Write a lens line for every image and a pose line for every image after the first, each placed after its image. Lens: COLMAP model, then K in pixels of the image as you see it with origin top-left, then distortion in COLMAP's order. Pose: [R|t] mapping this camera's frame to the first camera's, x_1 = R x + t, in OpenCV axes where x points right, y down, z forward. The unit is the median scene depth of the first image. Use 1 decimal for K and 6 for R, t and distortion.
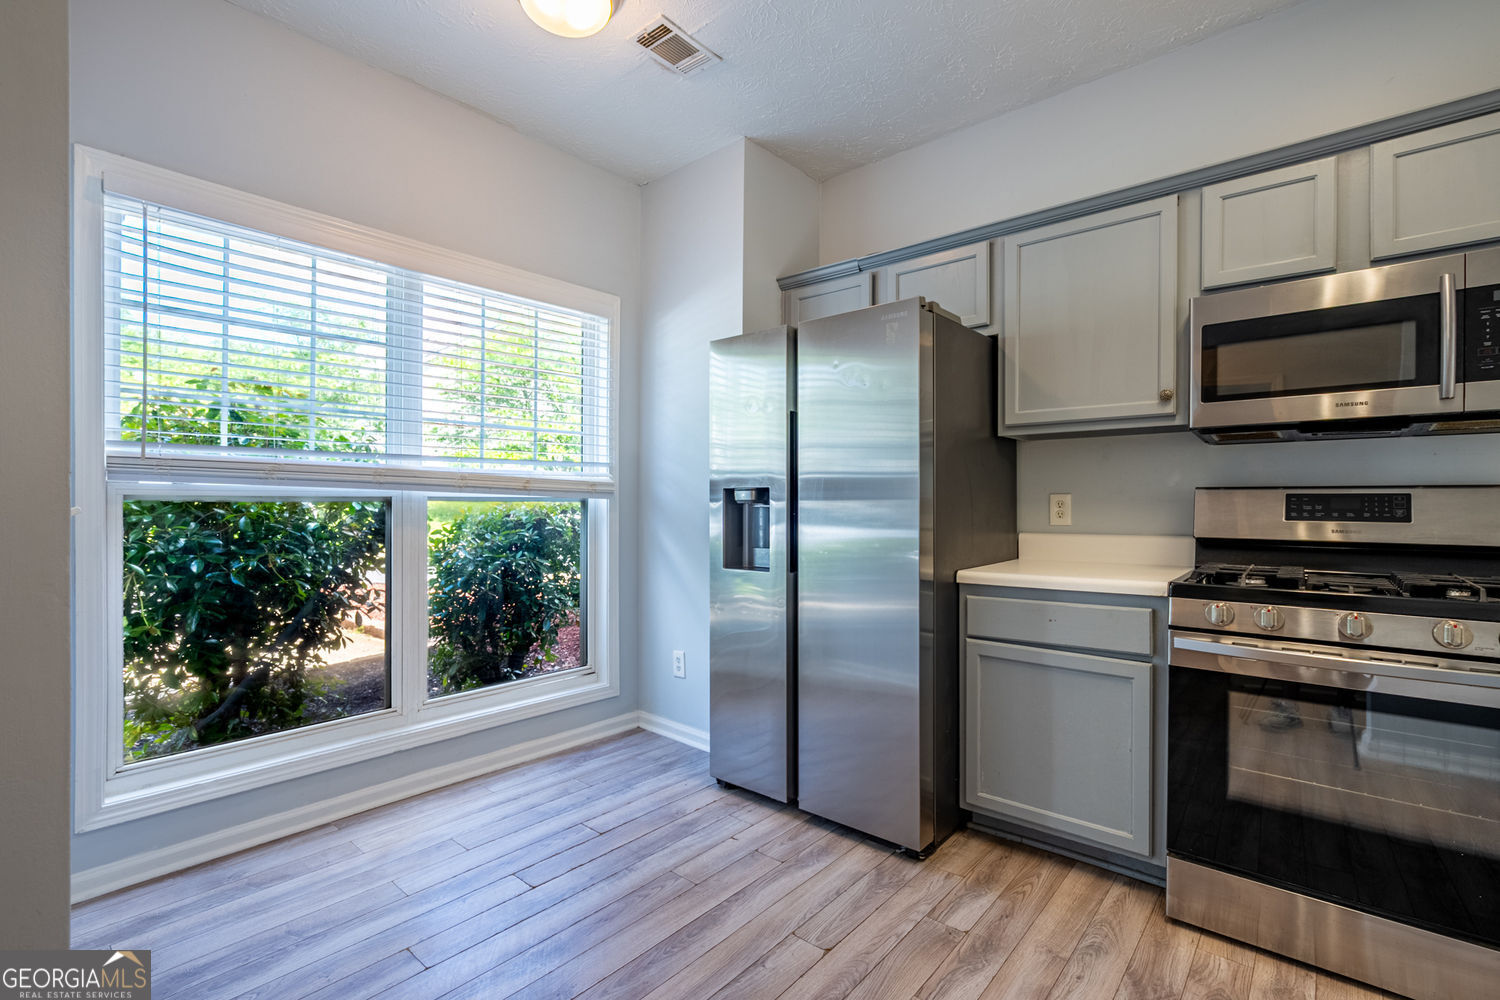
lens RADIAL K [[686.1, 0, 774.7], [0, 686.1, 507.8], [0, 0, 1]] dist [0.001457, 0.000230]
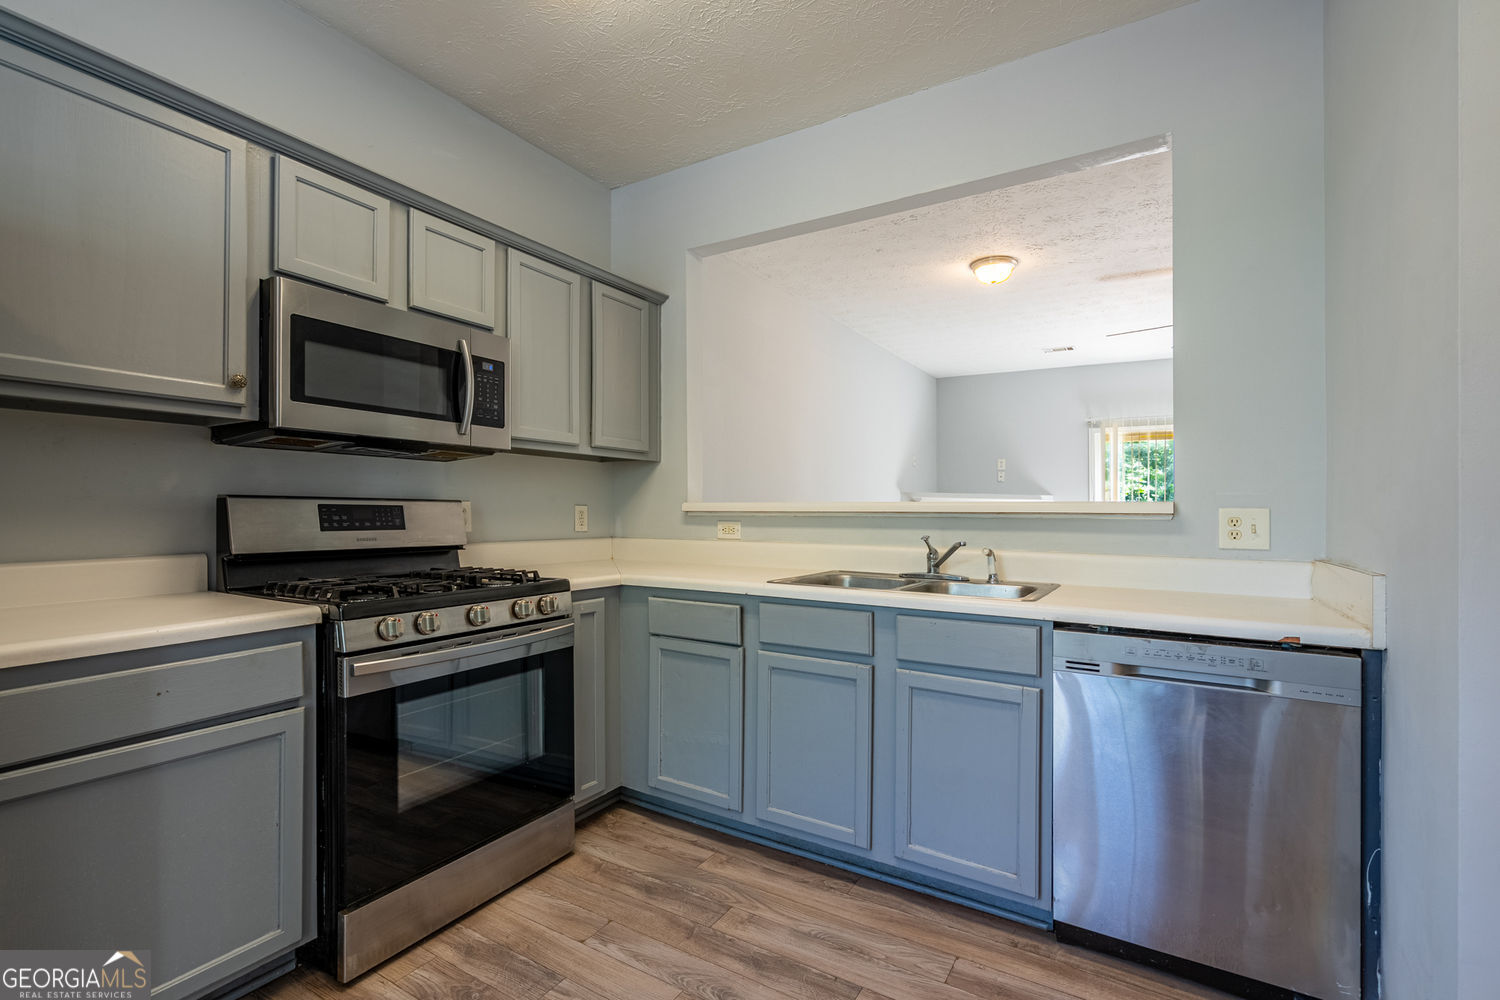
lens RADIAL K [[680.3, 0, 751.9], [0, 680.3, 505.0], [0, 0, 1]] dist [-0.001000, 0.000322]
pose [[-0.162224, 0.006763, 0.986731, -0.302181], [0.001525, 0.999977, -0.006603, -0.010739], [-0.986753, 0.000434, -0.162230, 0.499470]]
